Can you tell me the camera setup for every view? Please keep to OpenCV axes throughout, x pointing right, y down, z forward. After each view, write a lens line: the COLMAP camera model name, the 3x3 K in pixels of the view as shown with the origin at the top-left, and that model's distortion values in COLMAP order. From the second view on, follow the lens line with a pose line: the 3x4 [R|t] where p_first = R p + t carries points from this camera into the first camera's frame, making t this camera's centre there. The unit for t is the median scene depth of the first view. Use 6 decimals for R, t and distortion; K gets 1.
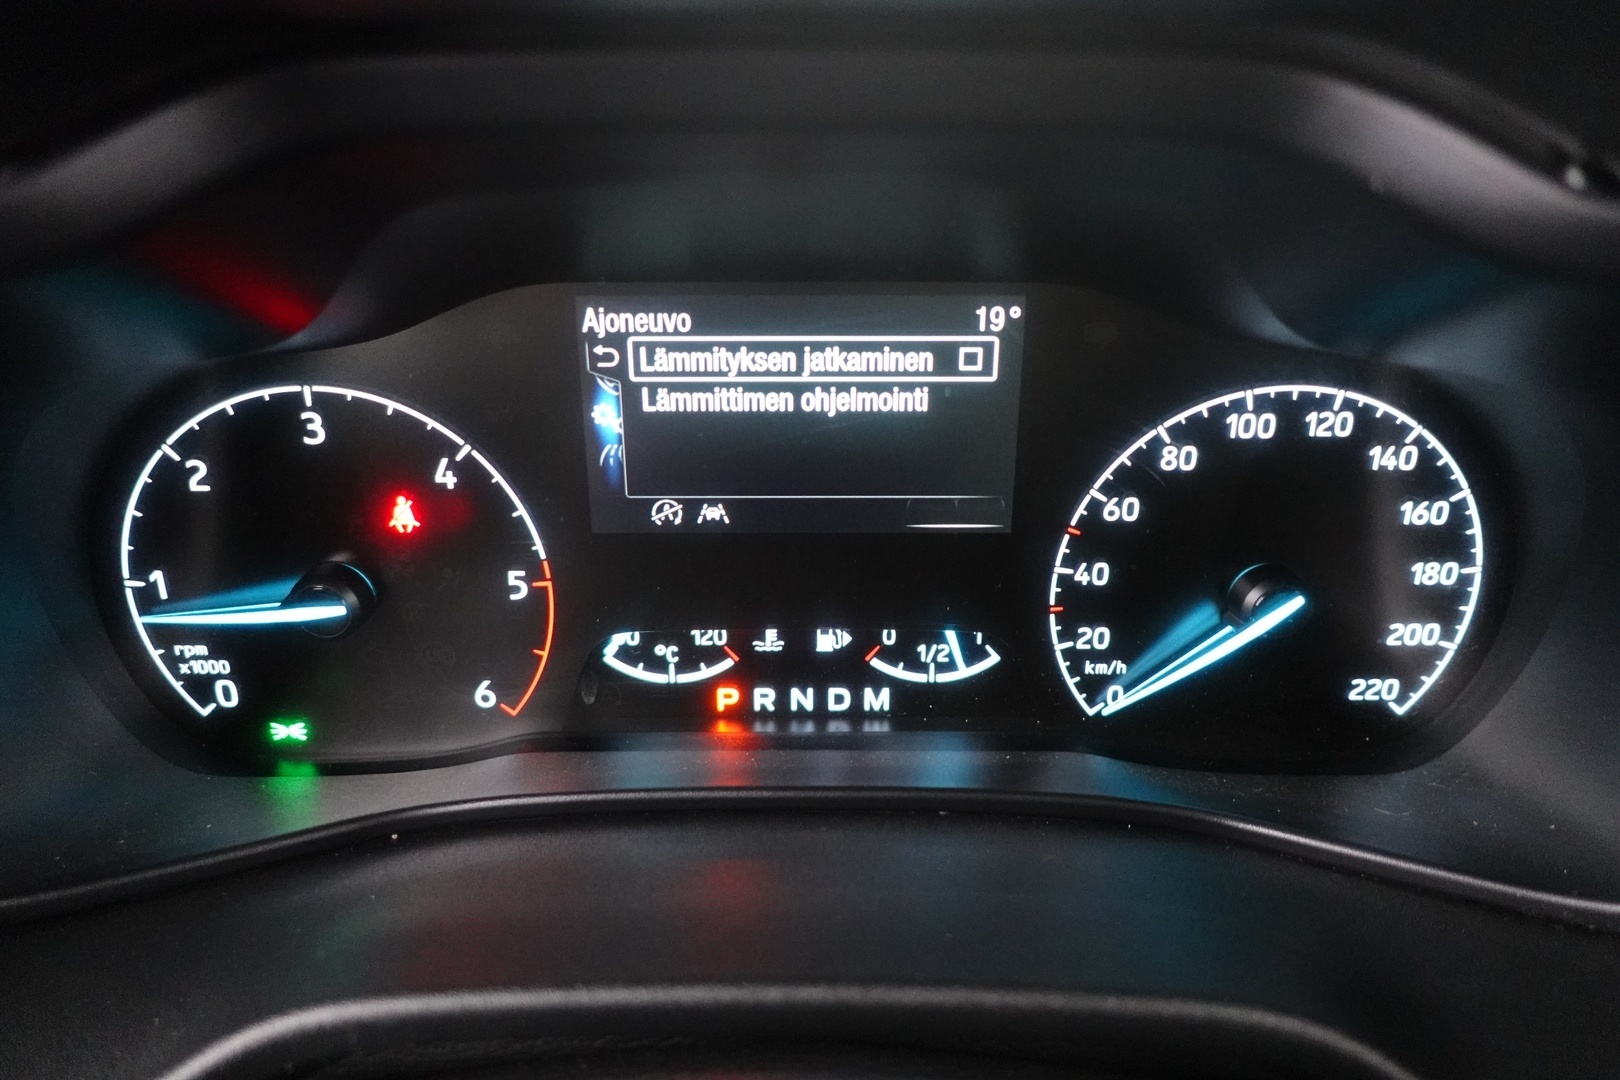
lens RADIAL K [[1087.5, 0, 814.9], [0, 1087.5, 531.3], [0, 0, 1]] dist [-0.002828, -0.006484]
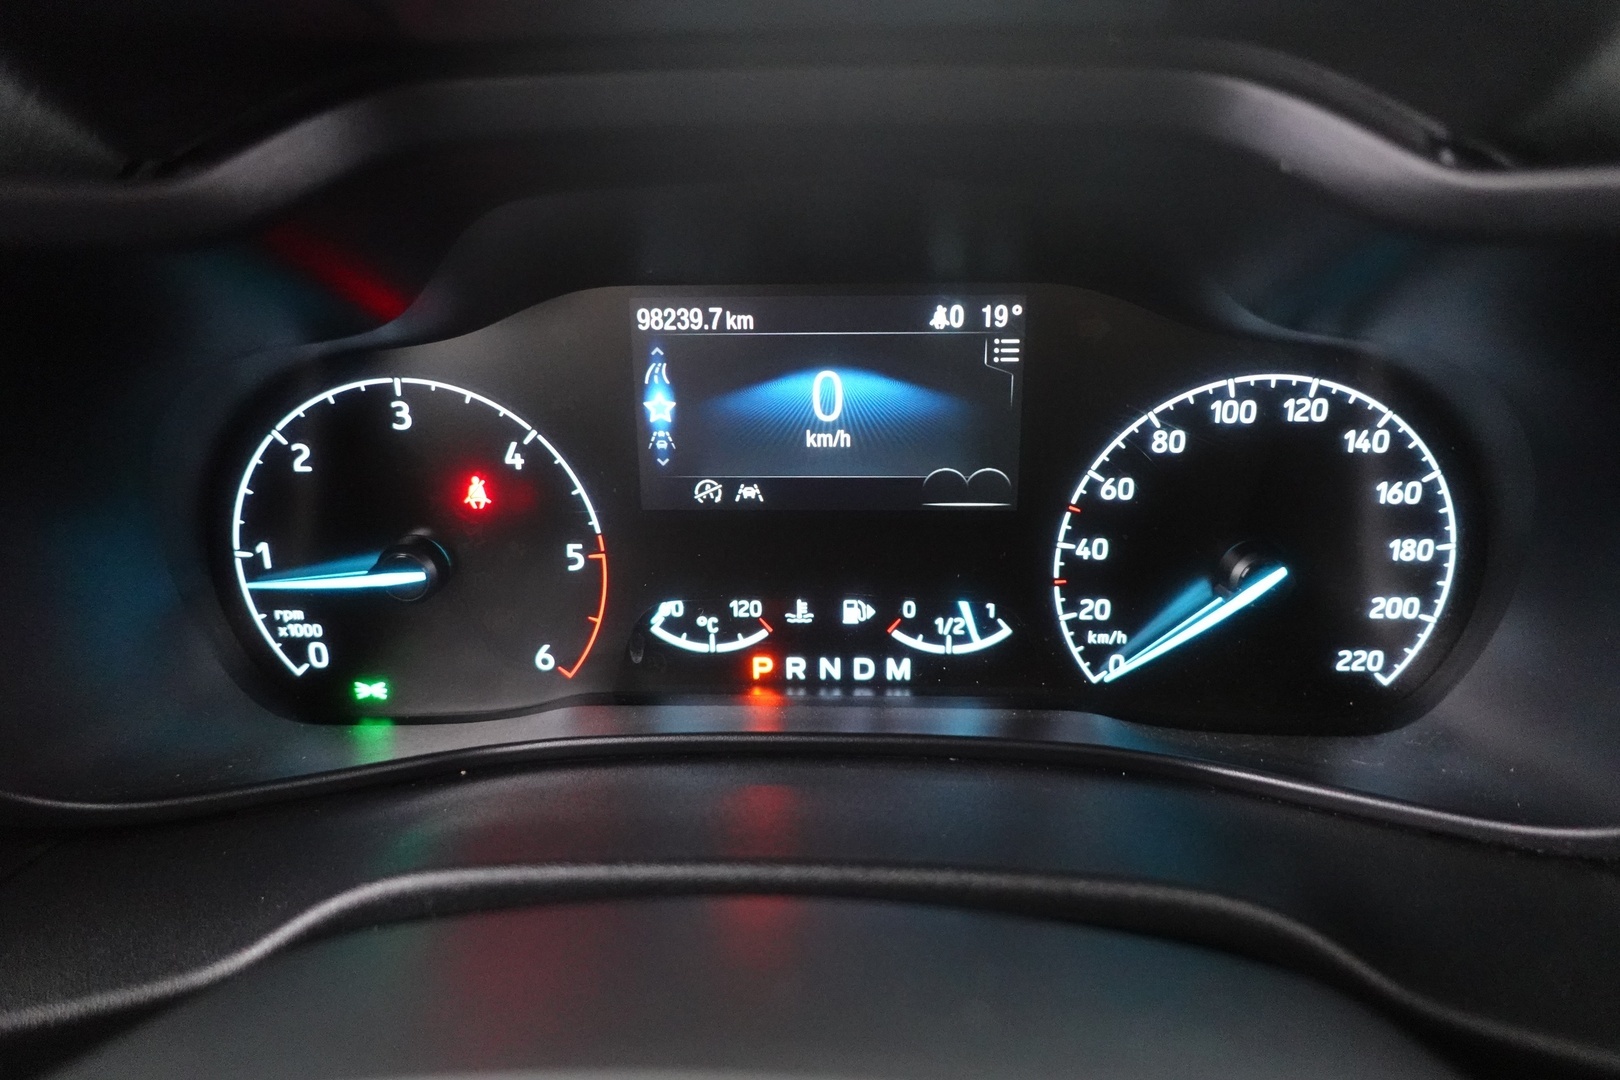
lens RADIAL K [[1087.5, 0, 818.6], [0, 1087.5, 530.6], [0, 0, 1]] dist [-0.002828, -0.006484]
pose [[0.998780, 0.003975, -0.049227, 0.033401], [-0.006523, 0.998641, -0.051698, 0.080702], [0.048954, 0.051956, 0.997449, -0.112556]]
